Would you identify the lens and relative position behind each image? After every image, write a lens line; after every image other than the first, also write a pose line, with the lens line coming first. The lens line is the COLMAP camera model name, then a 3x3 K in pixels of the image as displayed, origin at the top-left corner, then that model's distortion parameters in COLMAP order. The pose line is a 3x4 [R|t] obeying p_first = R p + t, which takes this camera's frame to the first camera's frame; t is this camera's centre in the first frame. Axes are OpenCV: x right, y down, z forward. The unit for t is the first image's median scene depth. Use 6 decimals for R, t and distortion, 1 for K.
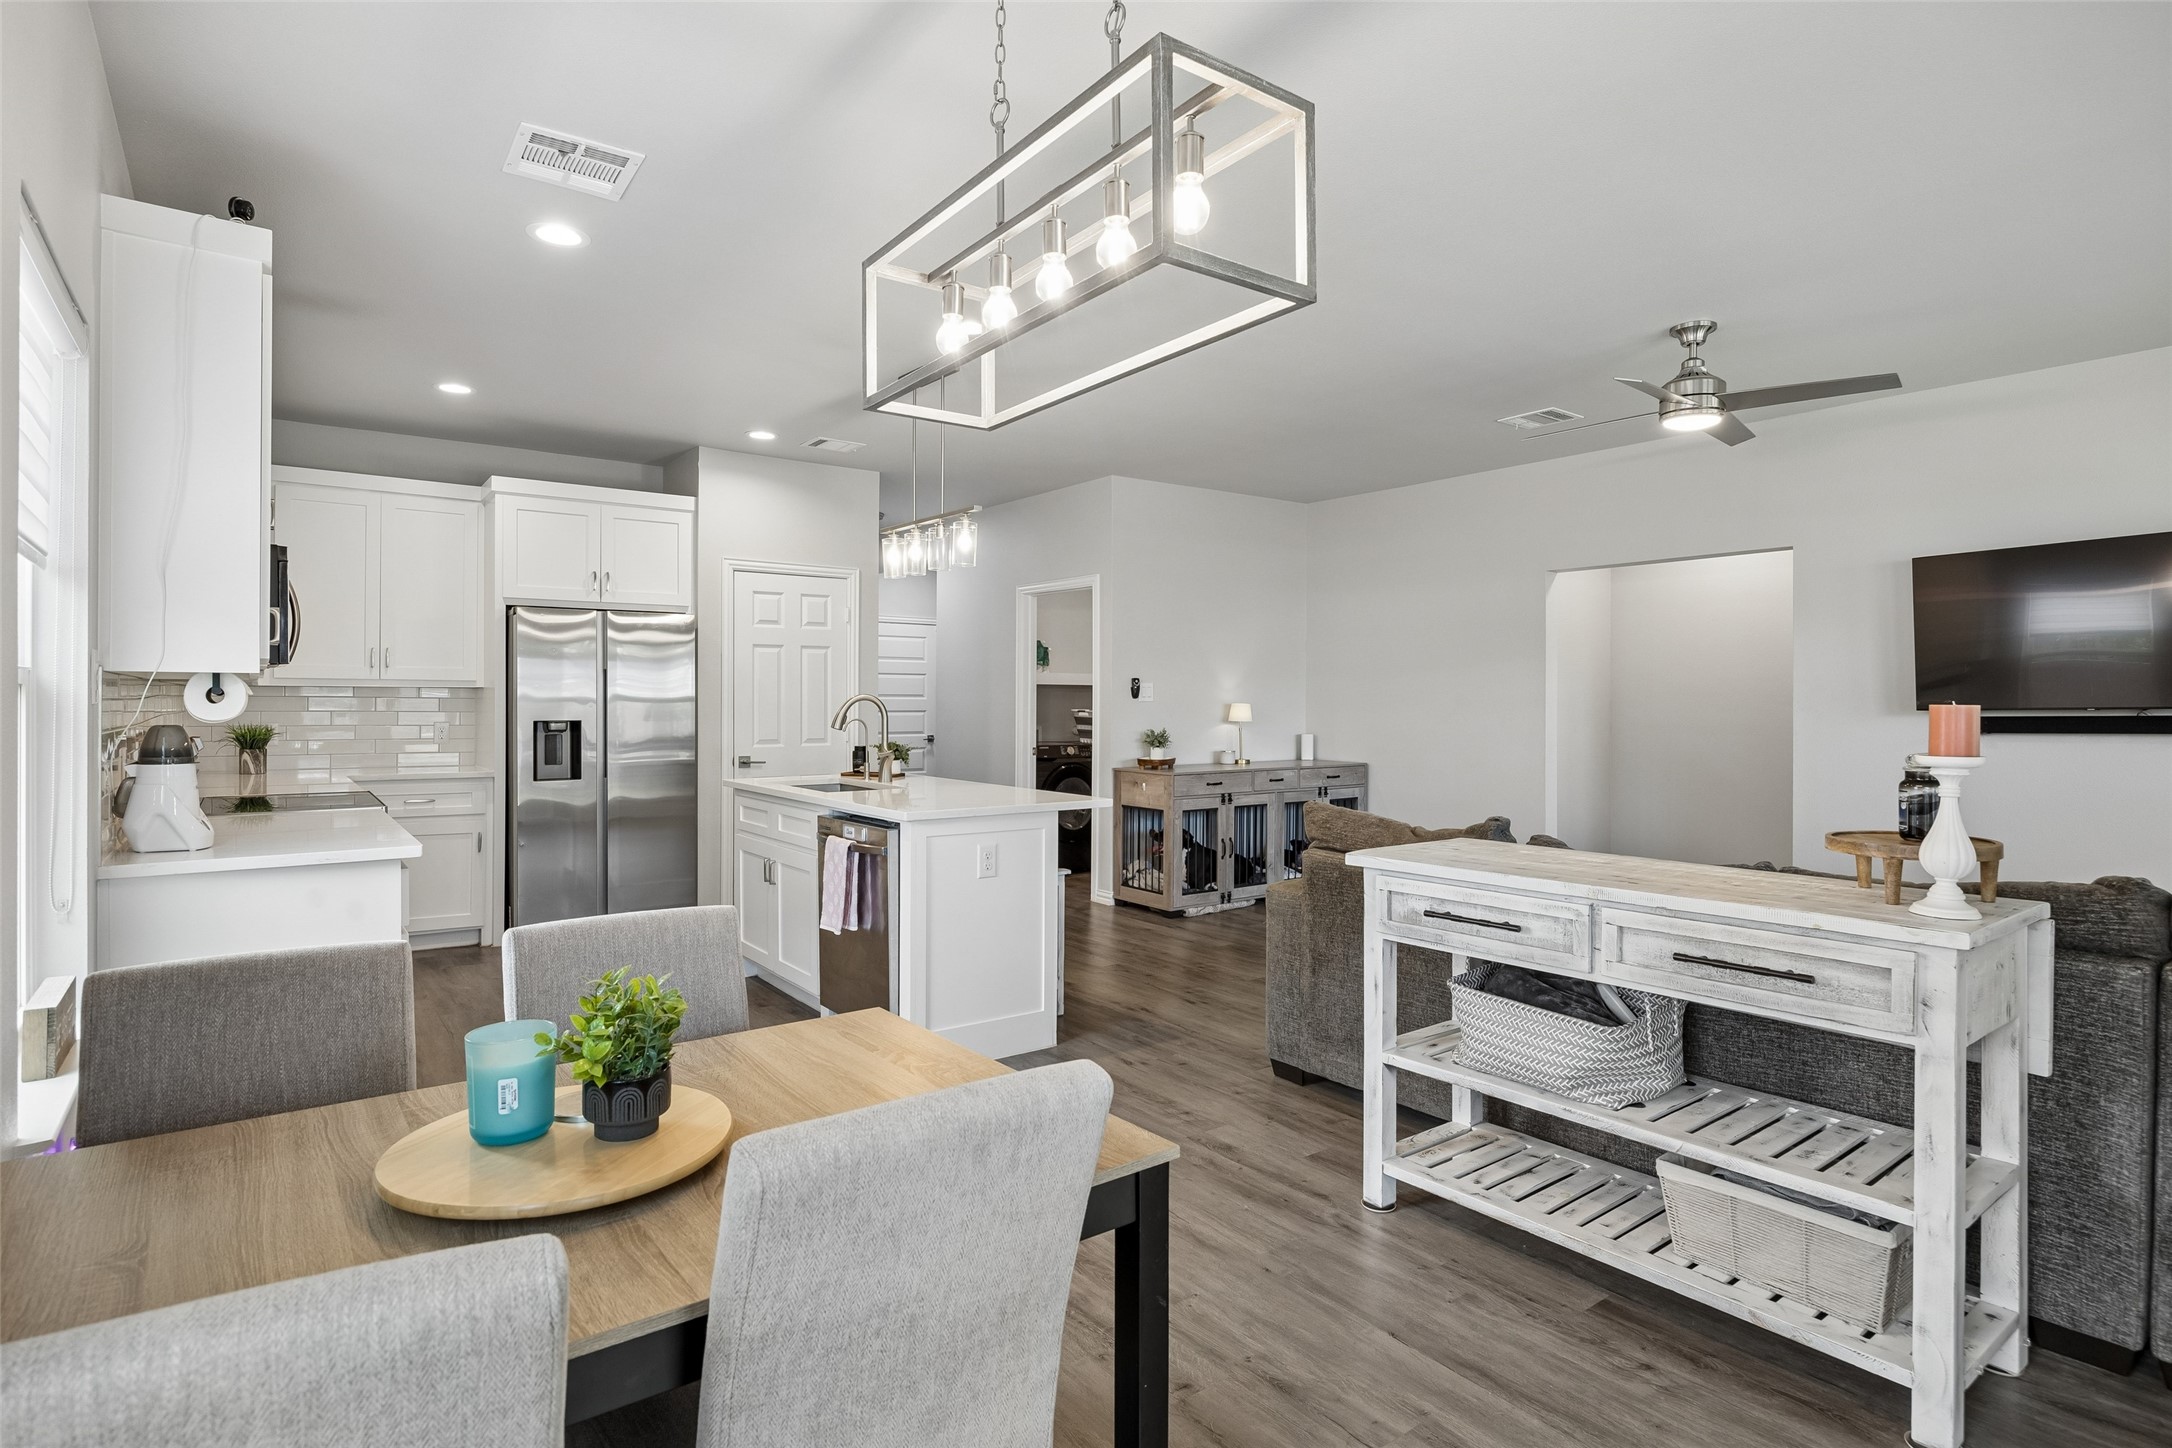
lens RADIAL K [[1104.8, 0, 1080.8], [0, 1104.8, 703.1], [0, 0, 1]] dist [-0.013478, 0.000535]
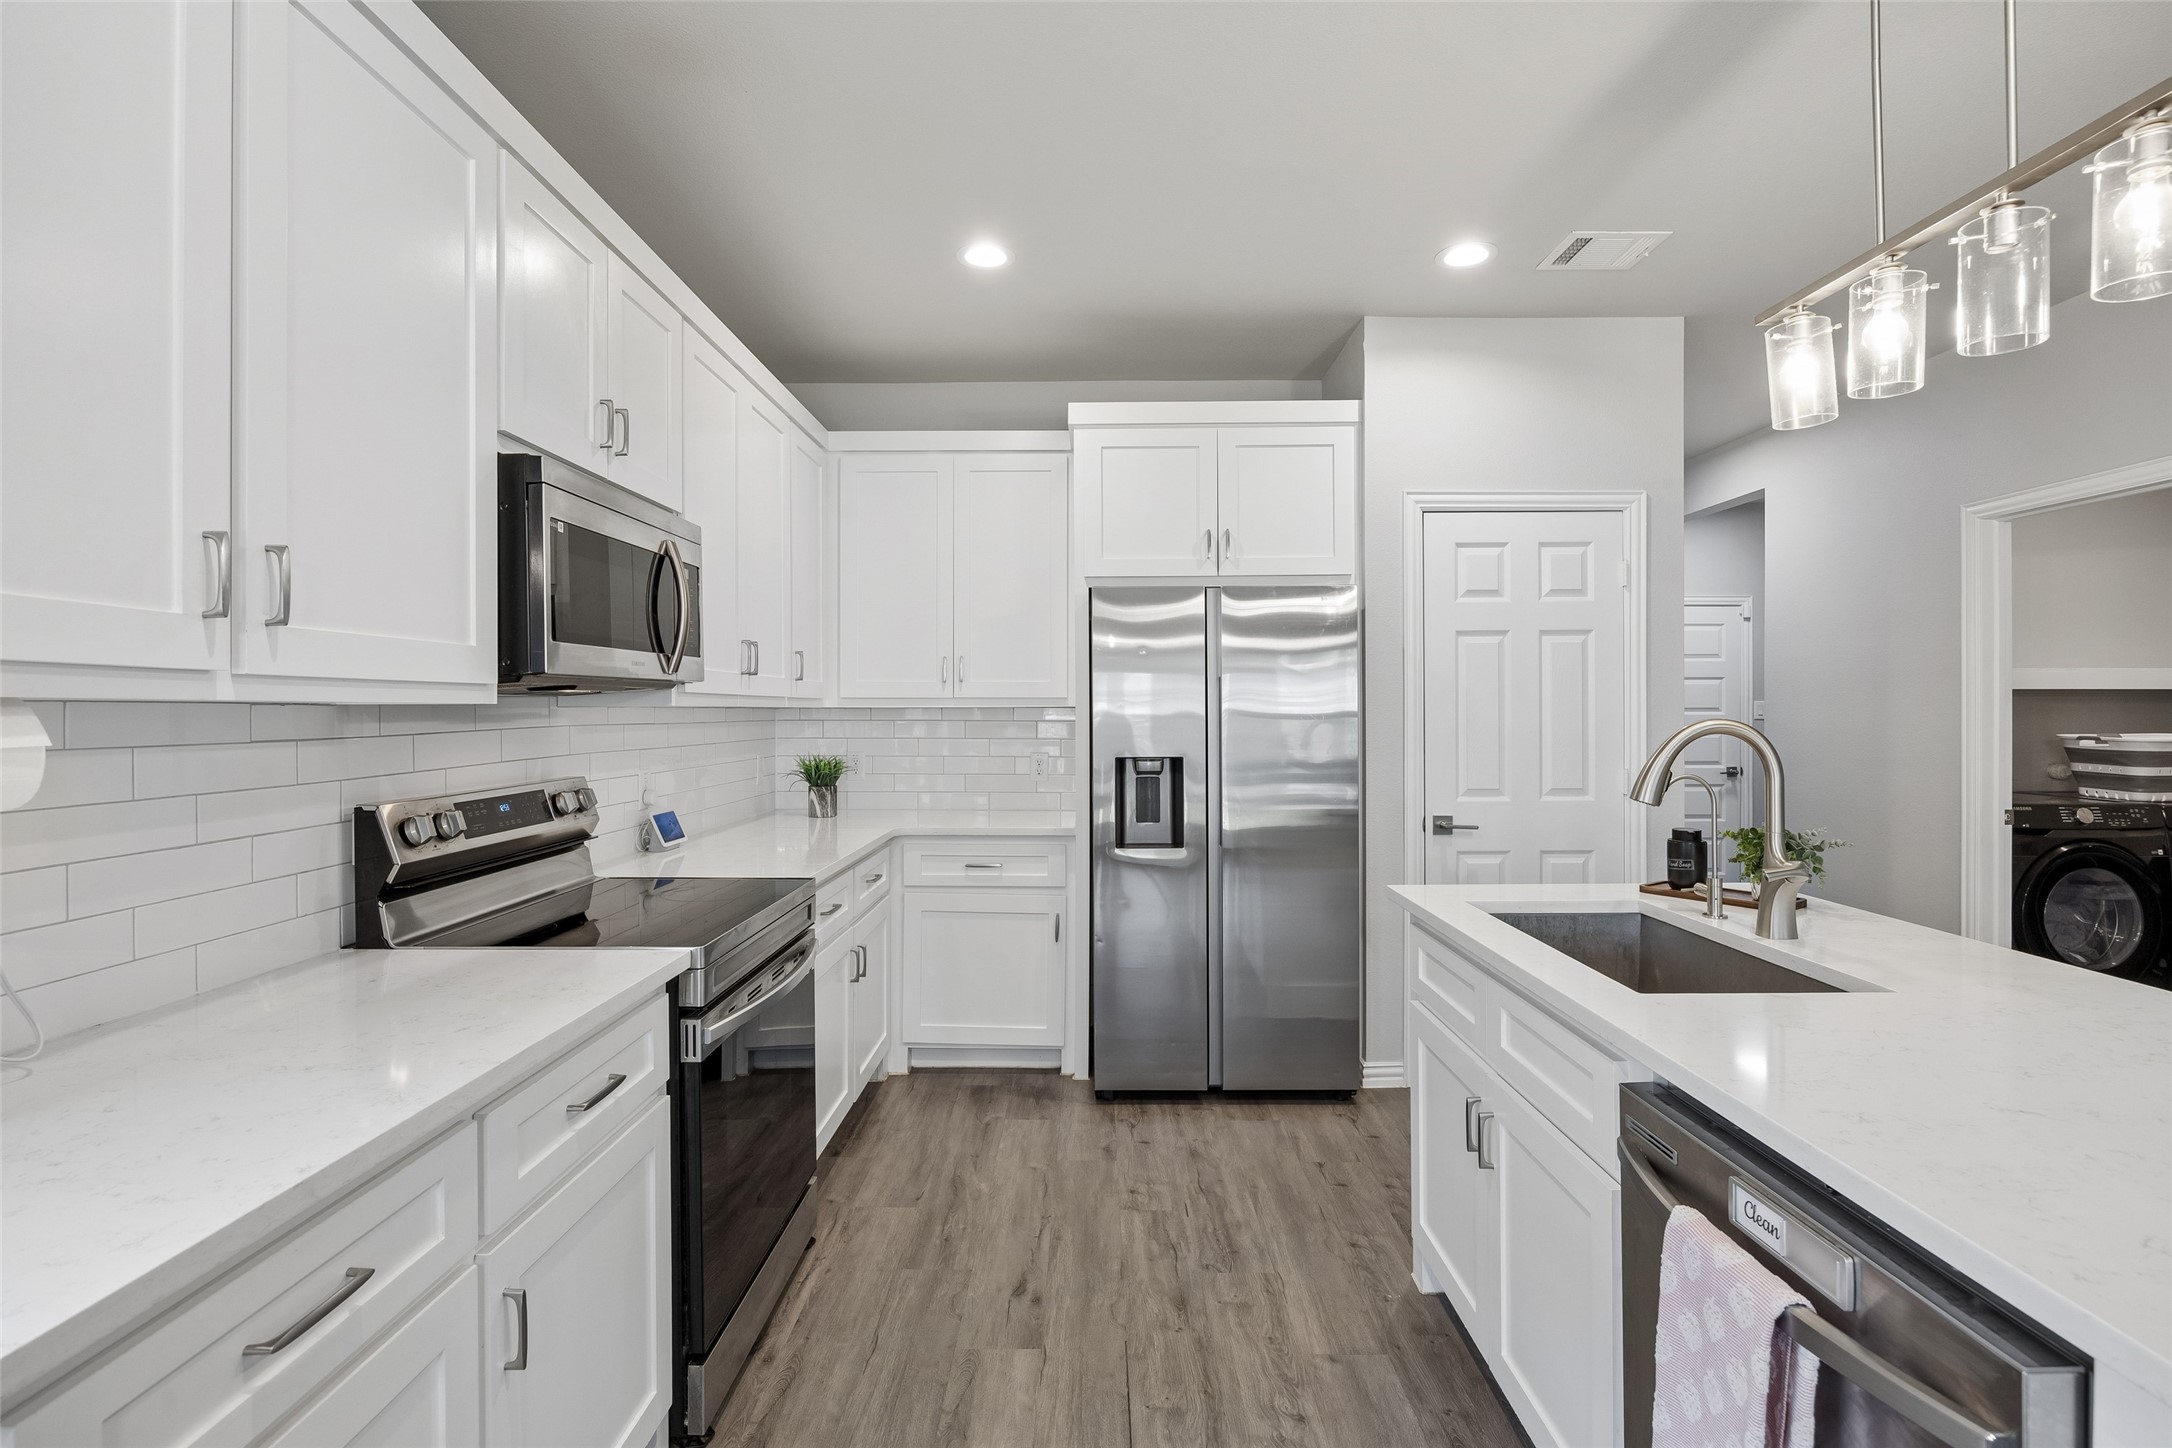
lens RADIAL K [[1020.2, 0, 1085.2], [0, 1020.2, 712.9], [0, 0, 1]] dist [-0.012102, 0.000207]
pose [[0.793144, -0.004969, -0.609014, -0.122958], [0.004732, 0.999987, -0.001996, -0.008494], [0.609016, -0.001299, 0.793157, 0.449828]]
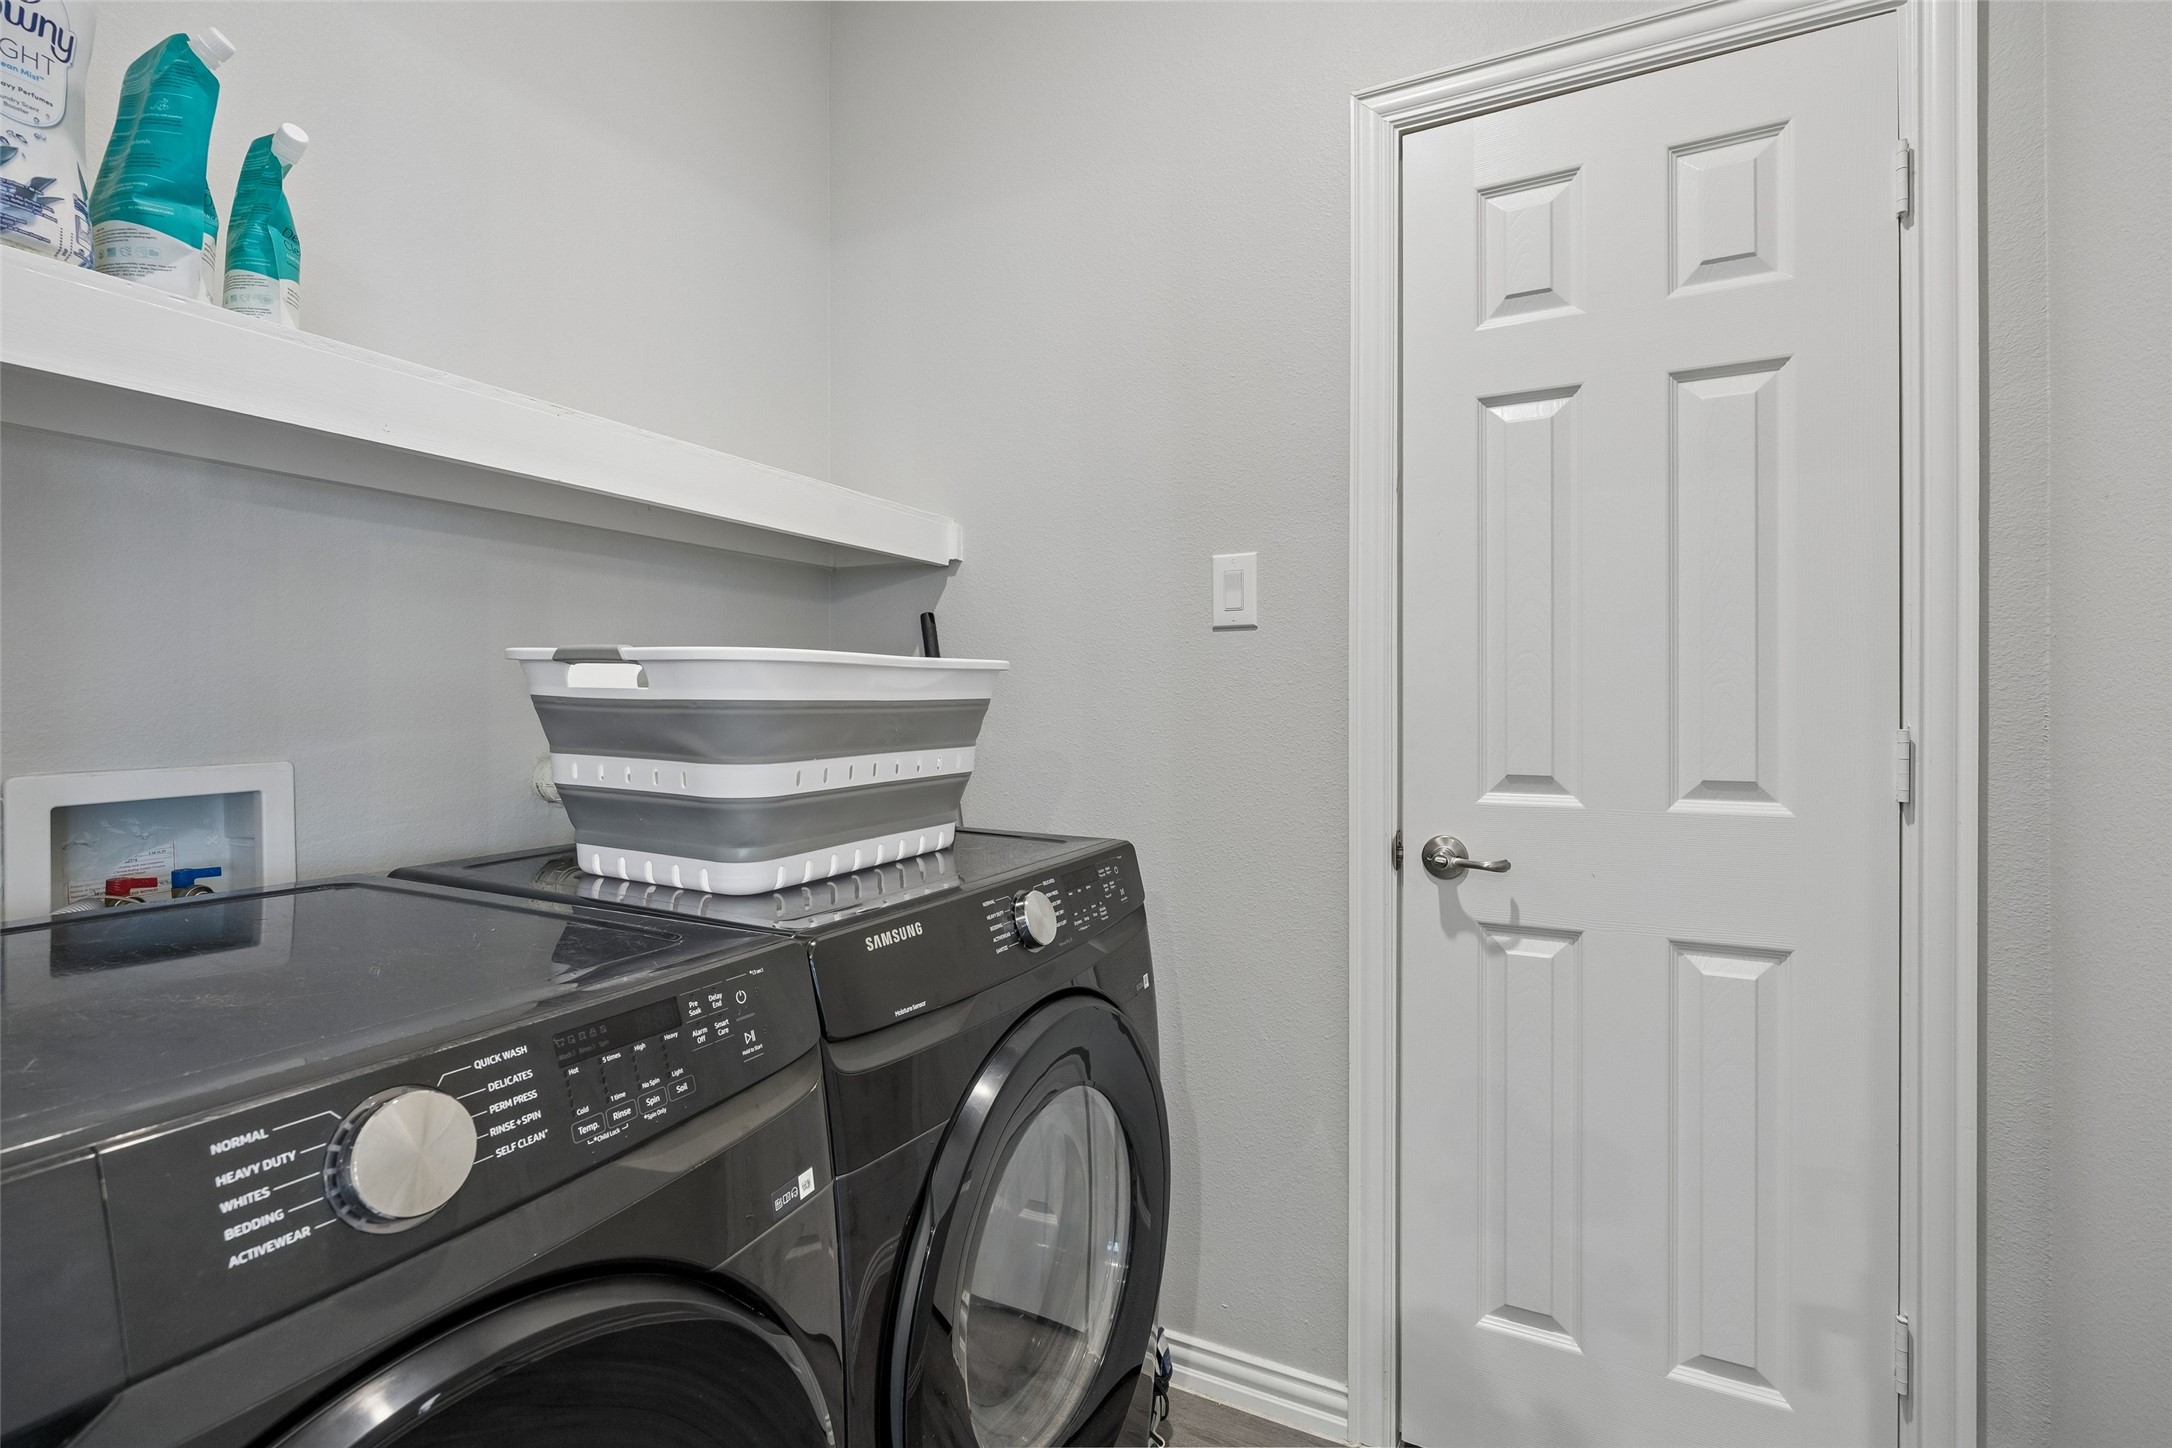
lens RADIAL K [[1020.2, 0, 1085.2], [0, 1020.2, 712.9], [0, 0, 1]] dist [-0.012102, 0.000207]
pose [[0.897030, -0.007462, 0.441906, -0.001053], [0.003812, 0.999951, 0.009146, 0.019024], [-0.441953, -0.006519, 0.897015, 1.213542]]
